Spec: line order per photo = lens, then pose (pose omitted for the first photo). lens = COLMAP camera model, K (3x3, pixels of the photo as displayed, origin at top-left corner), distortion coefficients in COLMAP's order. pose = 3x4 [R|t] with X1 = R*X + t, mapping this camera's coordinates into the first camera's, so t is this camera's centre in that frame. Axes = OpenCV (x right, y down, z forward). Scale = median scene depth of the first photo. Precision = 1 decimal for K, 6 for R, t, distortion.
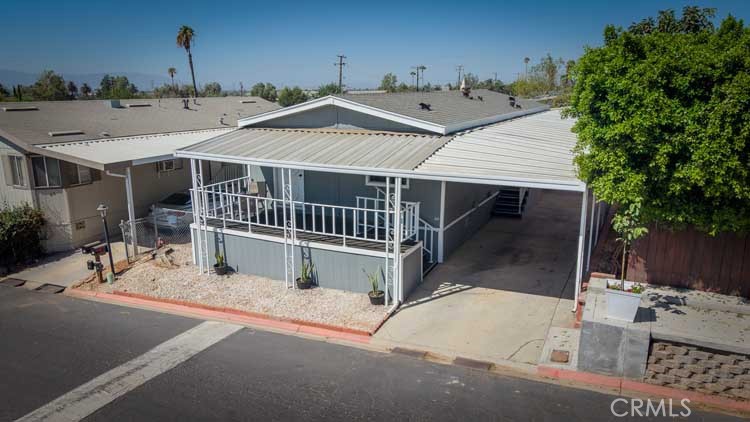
lens RADIAL K [[538.9, 0, 349.4], [0, 538.9, 230.0], [0, 0, 1]] dist [0.060105, -0.074405]
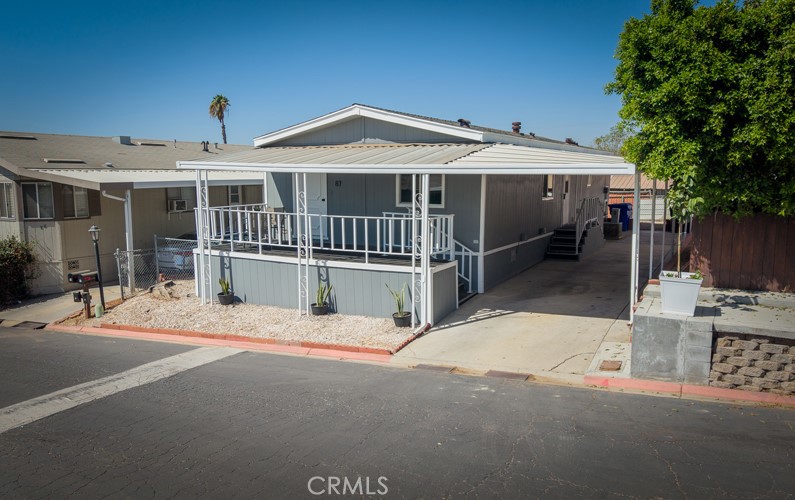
lens RADIAL K [[613.4, 0, 396.7], [0, 613.4, 265.1], [0, 0, 1]] dist [0.065829, -0.088394]
pose [[0.999930, 0.008913, -0.007808, 0.047520], [-0.009718, 0.993874, -0.110091, 0.142995], [0.006779, 0.110159, 0.993891, 0.022474]]
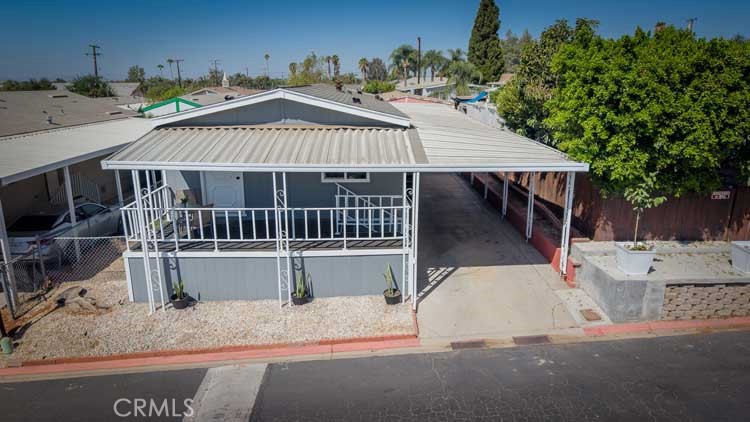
lens RADIAL K [[494.4, 0, 375.0], [0, 494.4, 211.0], [0, 0, 1]] dist [0.048127, -0.059118]
pose [[0.865523, -0.121076, 0.486014, -0.378654], [0.121699, 0.992101, 0.030423, -0.056853], [-0.485859, 0.032815, 0.873421, 0.223597]]
